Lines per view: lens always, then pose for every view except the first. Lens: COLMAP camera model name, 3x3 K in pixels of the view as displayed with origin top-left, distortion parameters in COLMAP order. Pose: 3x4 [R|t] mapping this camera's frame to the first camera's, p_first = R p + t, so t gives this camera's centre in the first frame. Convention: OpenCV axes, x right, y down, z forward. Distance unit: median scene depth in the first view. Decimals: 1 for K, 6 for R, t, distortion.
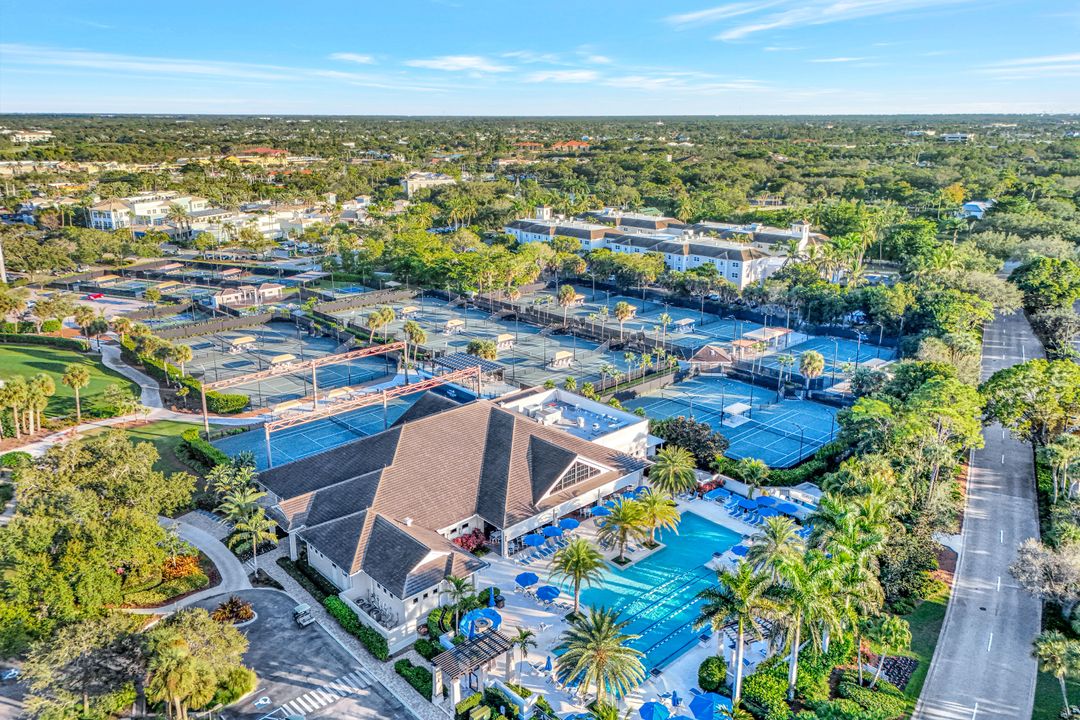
lens RADIAL K [[781.2, 0, 542.5], [0, 781.2, 321.2], [0, 0, 1]] dist [0.061296, -0.002672]
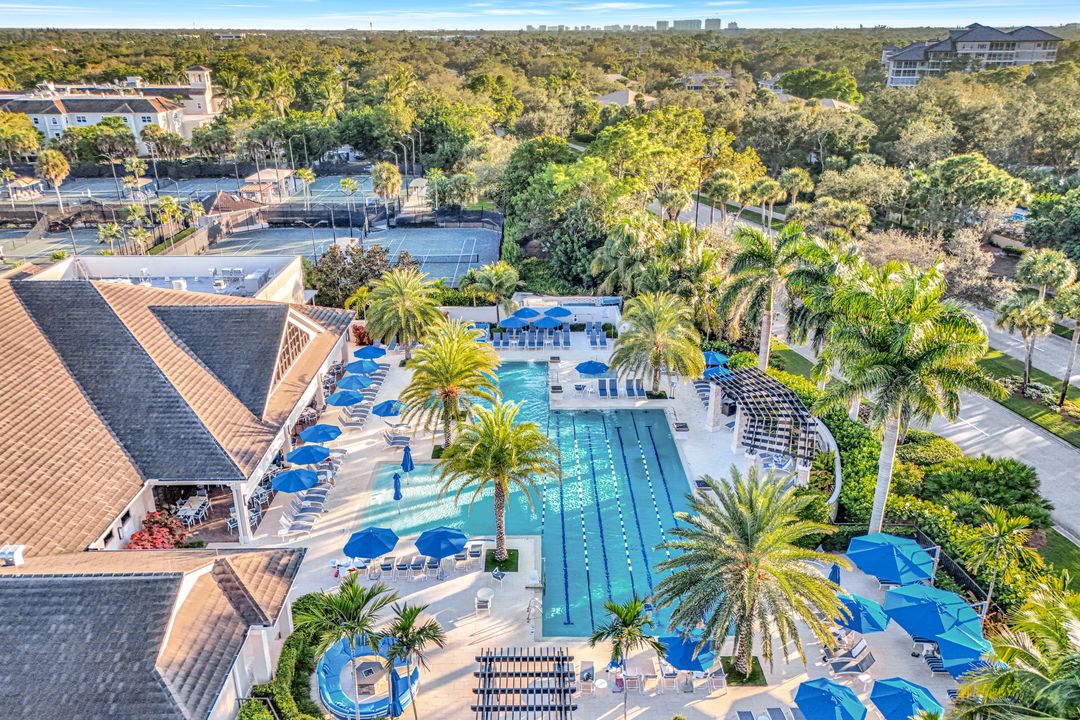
lens RADIAL K [[792.9, 0, 540.0], [0, 792.9, 360.0], [0, 0, 1]] dist [0.058095, -0.031936]
pose [[0.676843, -0.284294, 0.679015, -0.186414], [0.183774, 0.958465, 0.218109, 0.109491], [-0.712819, -0.022840, 0.700976, 0.467432]]
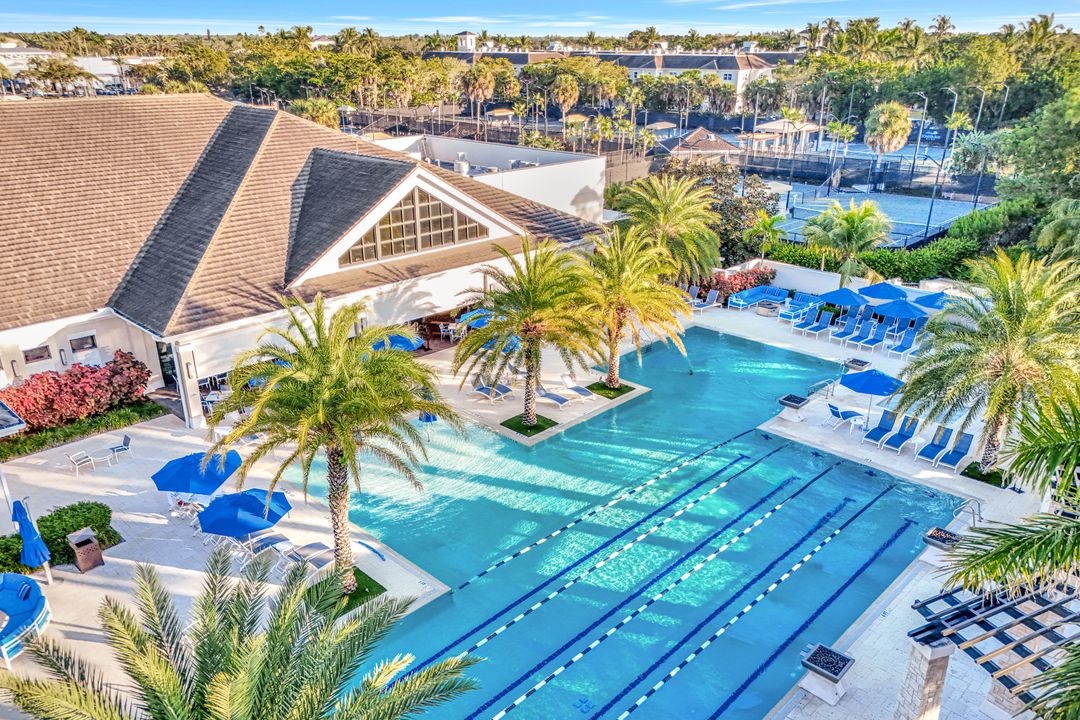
lens RADIAL K [[818.7, 0, 539.4], [0, 818.7, 375.1], [0, 0, 1]] dist [0.046800, -0.004850]
pose [[0.998447, -0.021986, 0.051182, 0.073065], [0.014308, 0.989209, 0.145810, 0.192546], [-0.053836, -0.144851, 0.987988, 0.536381]]
